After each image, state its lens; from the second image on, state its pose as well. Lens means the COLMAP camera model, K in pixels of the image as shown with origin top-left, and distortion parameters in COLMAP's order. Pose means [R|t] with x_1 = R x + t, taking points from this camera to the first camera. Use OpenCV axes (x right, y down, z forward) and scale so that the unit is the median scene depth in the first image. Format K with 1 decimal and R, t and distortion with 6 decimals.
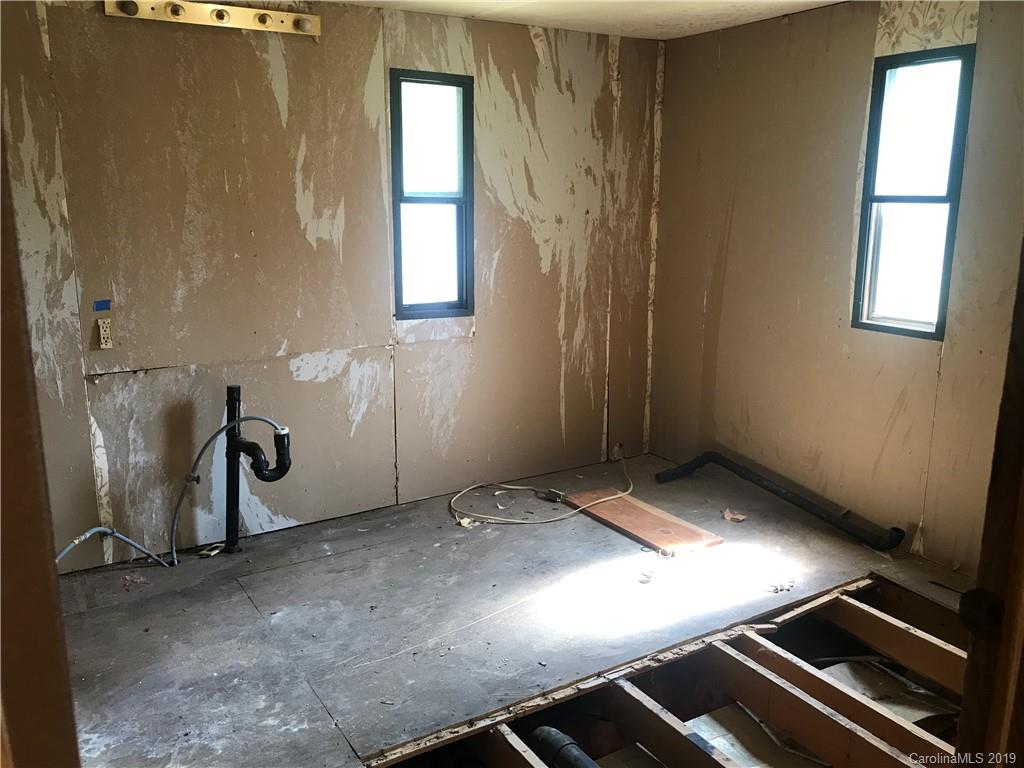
lens RADIAL K [[862.2, 0, 512.0], [0, 862.2, 384.0], [0, 0, 1]] dist [-0.031306, -0.005717]
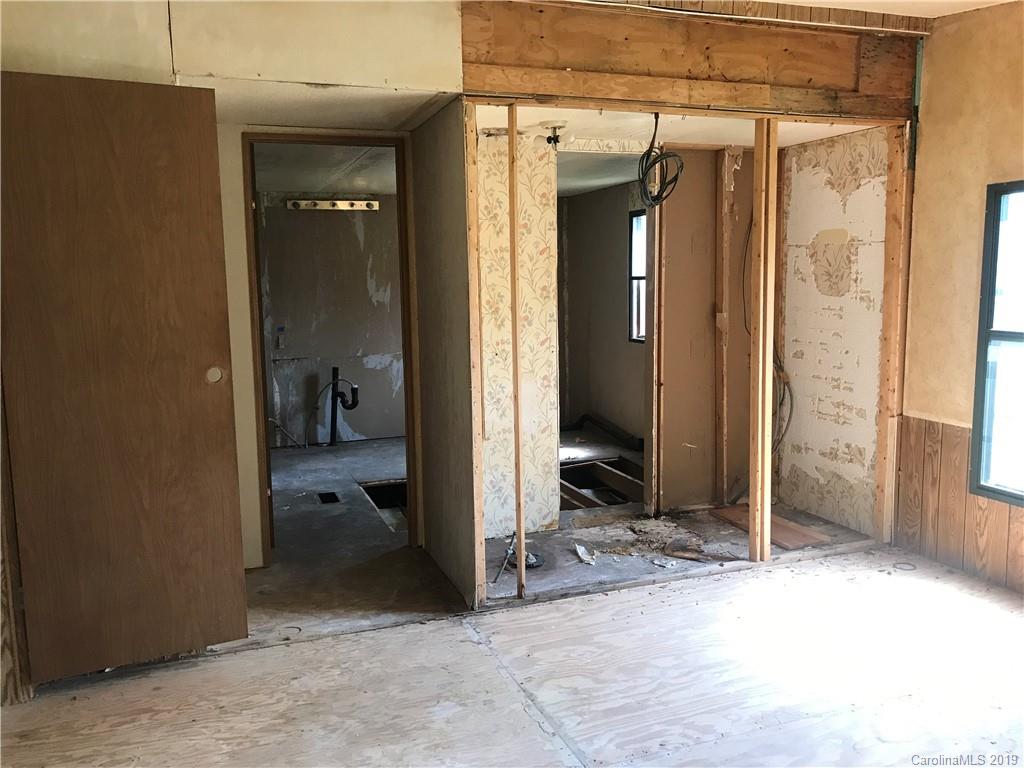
lens RADIAL K [[833.7, 0, 512.0], [0, 833.7, 384.0], [0, 0, 1]] dist [-0.001617, 0.000872]
pose [[0.983306, 0.006956, -0.181826, 0.512020], [-0.022719, 0.996143, -0.084754, 0.217145], [0.180536, 0.087470, 0.979671, -1.013619]]
